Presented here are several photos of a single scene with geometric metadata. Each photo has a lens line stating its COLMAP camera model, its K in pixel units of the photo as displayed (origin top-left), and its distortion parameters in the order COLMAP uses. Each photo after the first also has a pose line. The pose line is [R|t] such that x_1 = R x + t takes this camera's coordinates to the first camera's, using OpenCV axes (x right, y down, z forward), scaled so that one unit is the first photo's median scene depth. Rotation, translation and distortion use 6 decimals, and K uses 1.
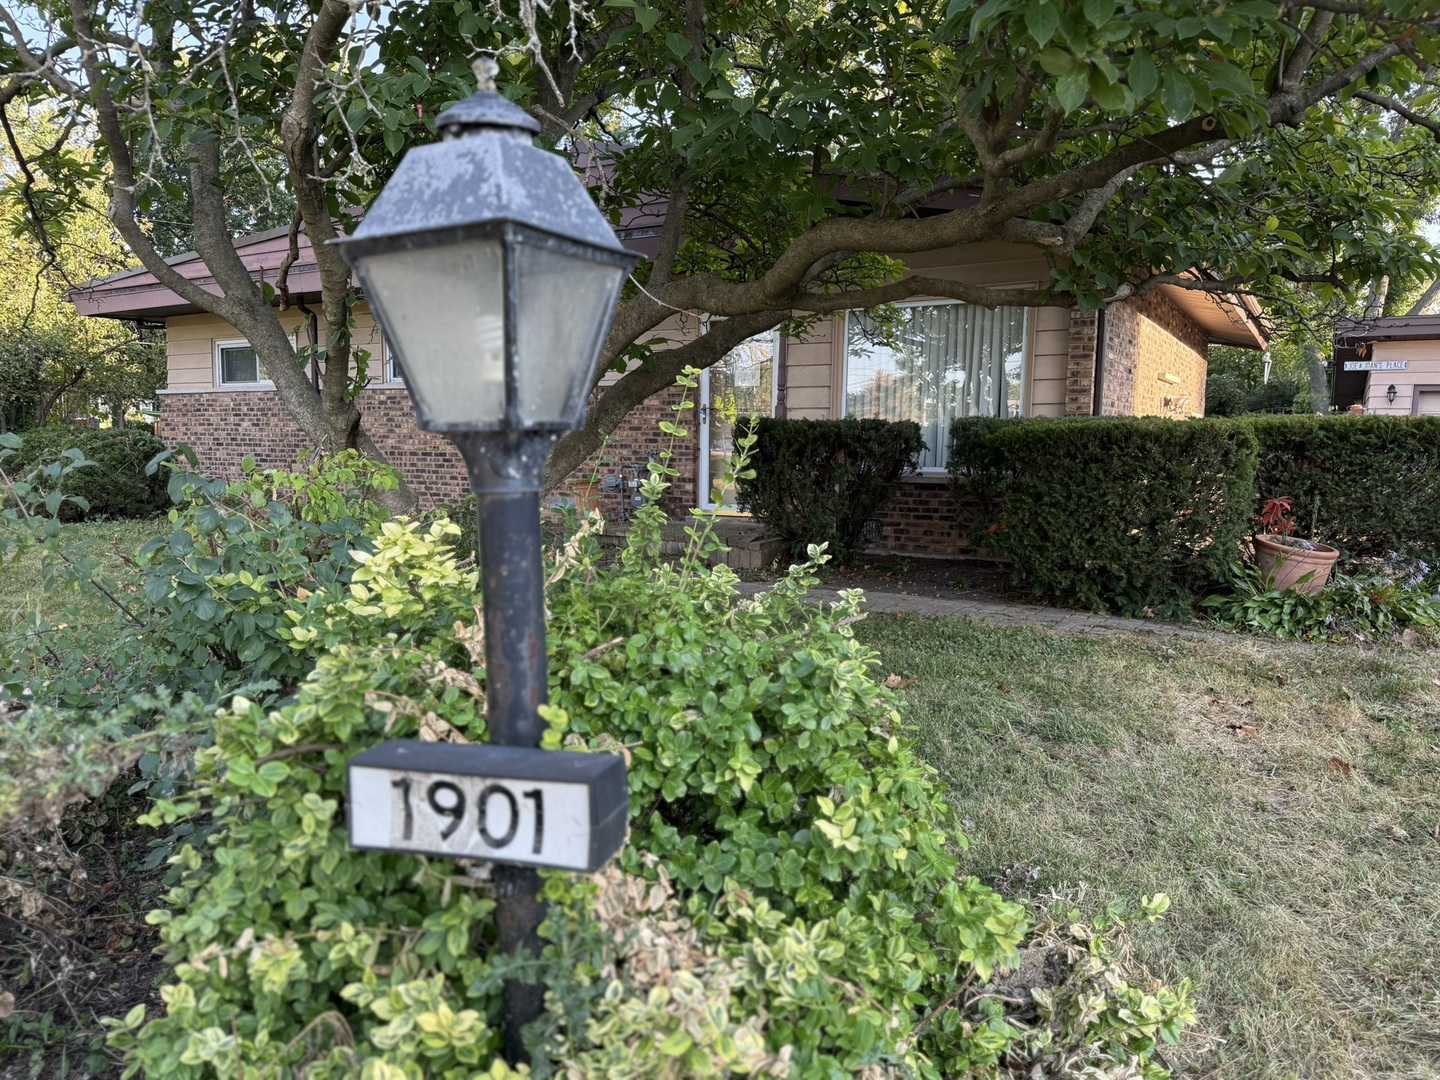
lens RADIAL K [[1024.8, 0, 719.6], [0, 1024.8, 548.4], [0, 0, 1]] dist [0.065671, -0.048607]
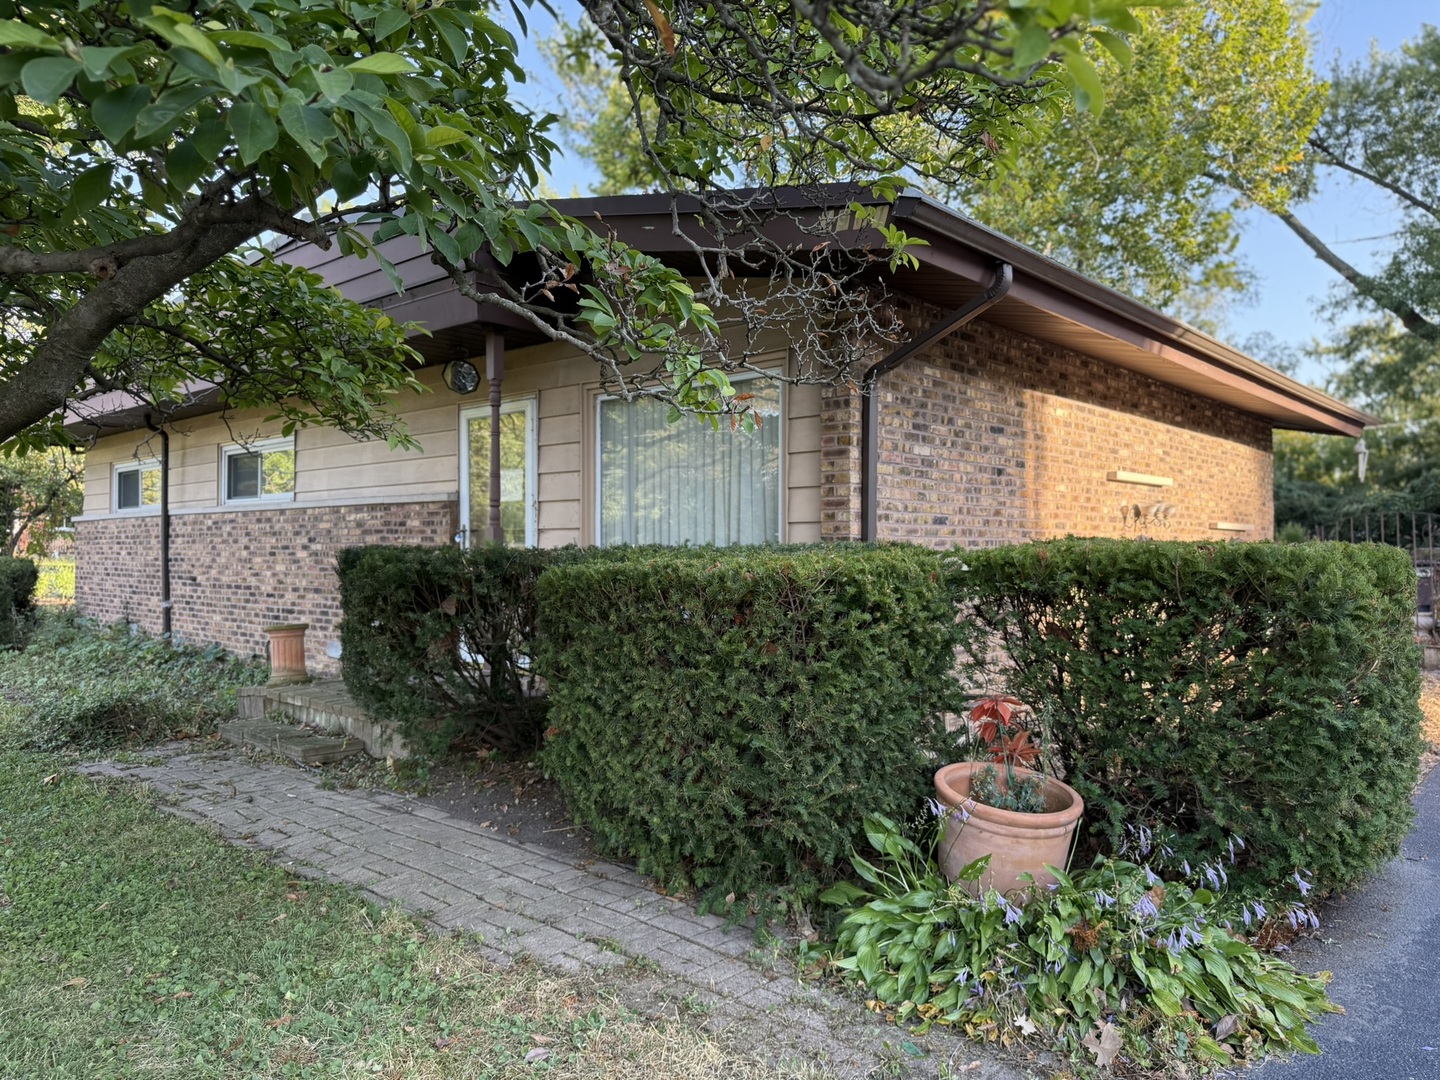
lens RADIAL K [[1024.8, 0, 711.3], [0, 1024.8, 532.3], [0, 0, 1]] dist [0.065671, -0.048607]
pose [[0.980446, -0.016290, -0.196115, 0.726549], [-0.007238, 0.992908, -0.118662, -0.098434], [0.196657, 0.117762, 0.973375, 0.616579]]
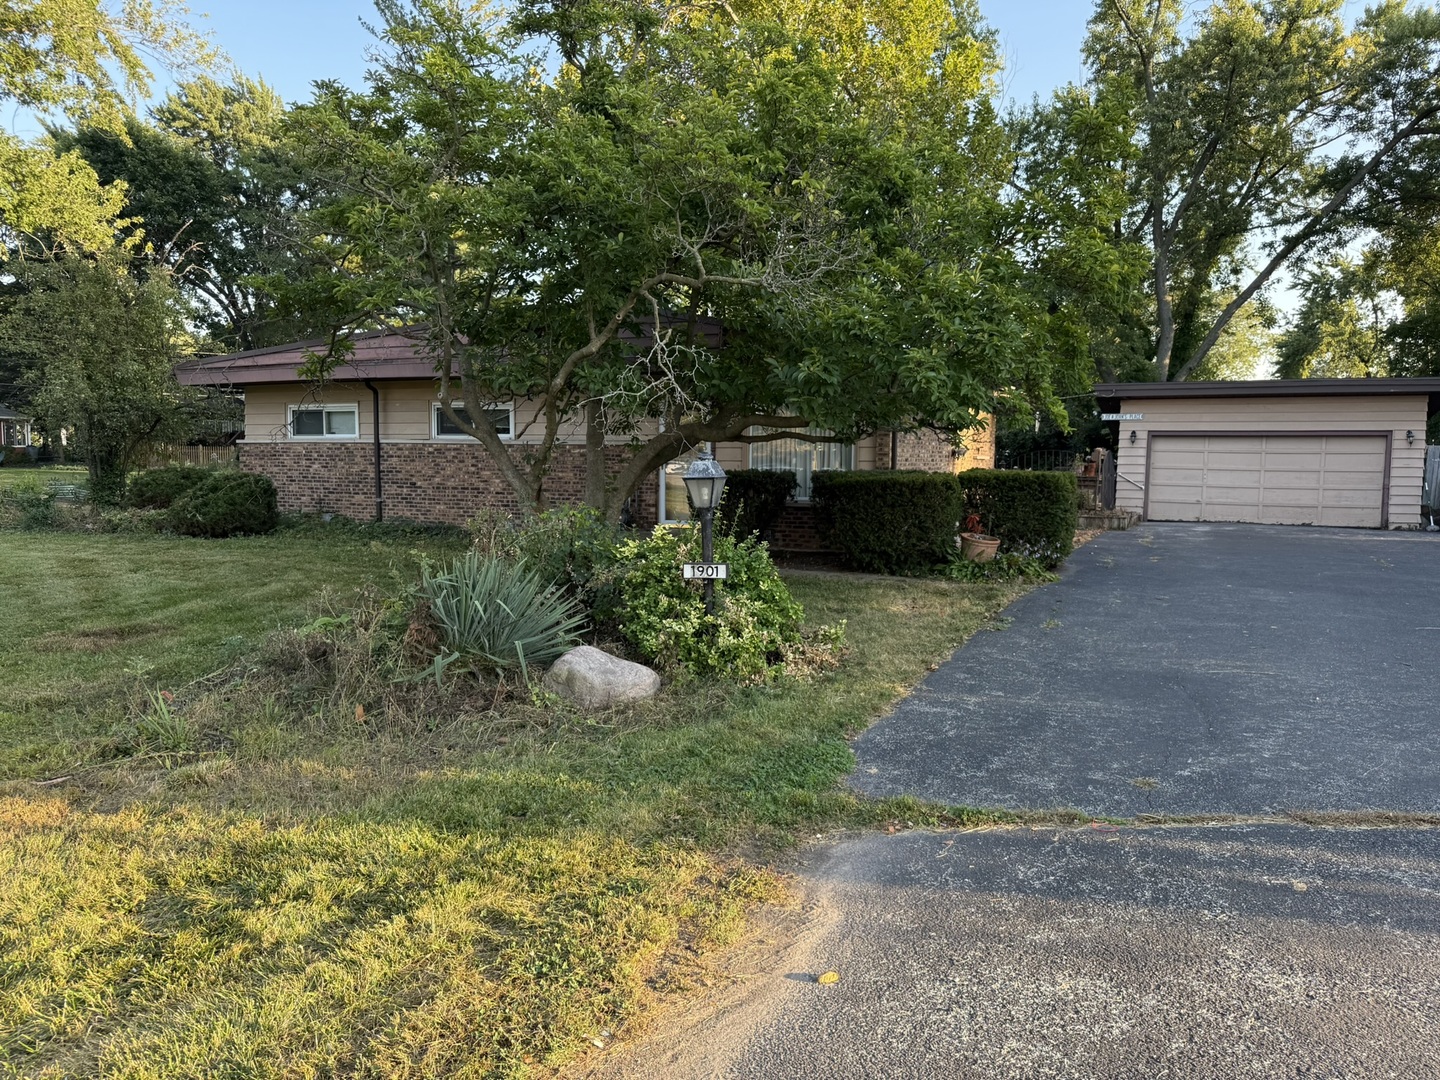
lens RADIAL K [[1024.8, 0, 727.2], [0, 1024.8, 546.9], [0, 0, 1]] dist [0.065671, -0.048607]
pose [[0.994111, -0.013093, 0.107571, -0.195703], [0.014967, 0.999750, -0.016633, 0.055765], [-0.107327, 0.018145, 0.994058, -1.293532]]
